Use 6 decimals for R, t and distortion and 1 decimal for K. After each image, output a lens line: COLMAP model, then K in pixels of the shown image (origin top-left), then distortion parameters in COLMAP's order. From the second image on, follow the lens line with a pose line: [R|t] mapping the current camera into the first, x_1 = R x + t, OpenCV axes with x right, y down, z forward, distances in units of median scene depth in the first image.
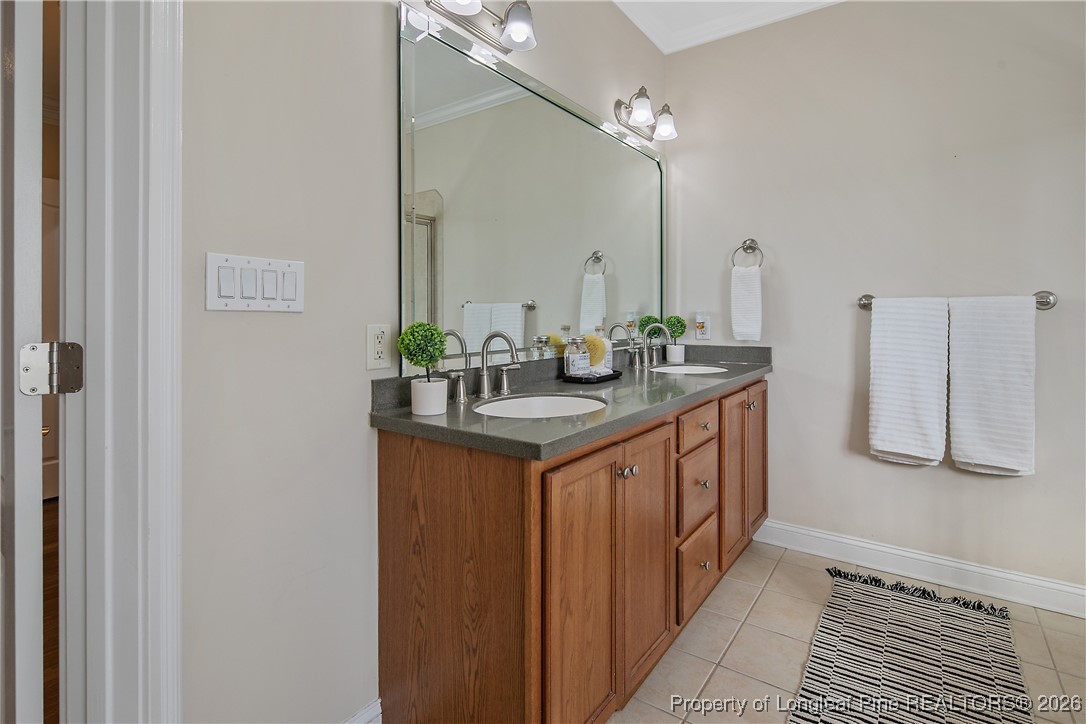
lens RADIAL K [[545.0, 0, 540.8], [0, 545.0, 311.3], [0, 0, 1]] dist [0.002026, 0.000092]
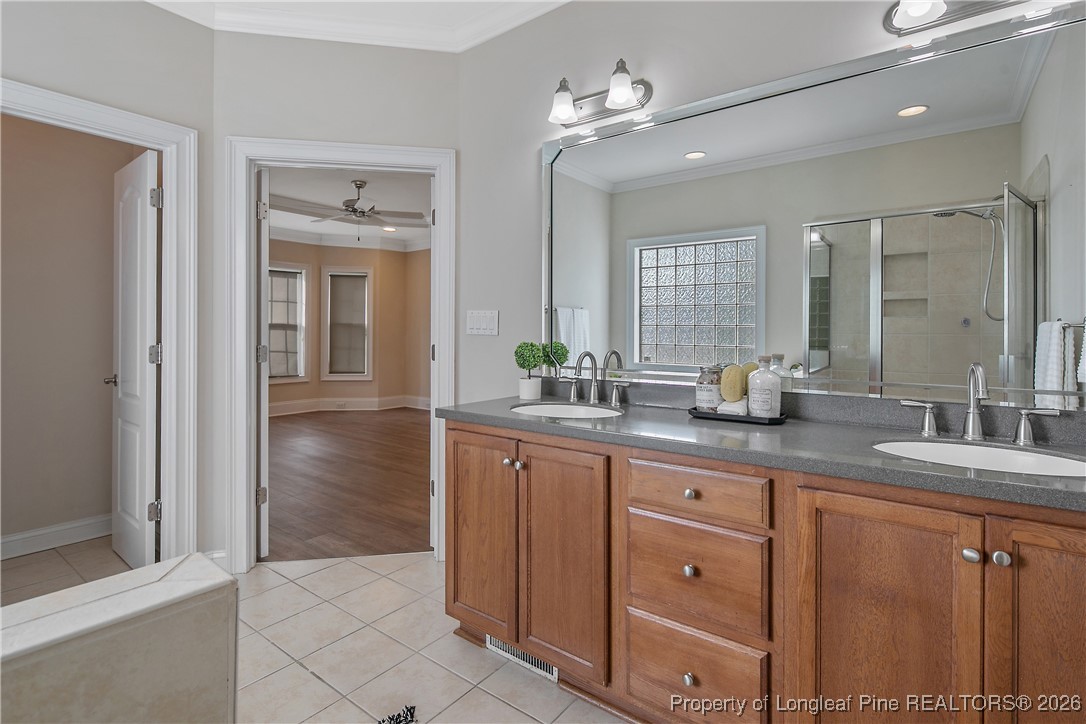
lens RADIAL K [[530.9, 0, 541.4], [0, 530.9, 344.0], [0, 0, 1]] dist [0.002644, -0.000369]
pose [[-0.031509, 0.020072, -0.999302, 1.516175], [-0.008331, 0.999758, 0.020344, -0.008278], [0.999469, 0.008966, -0.031334, 1.207098]]
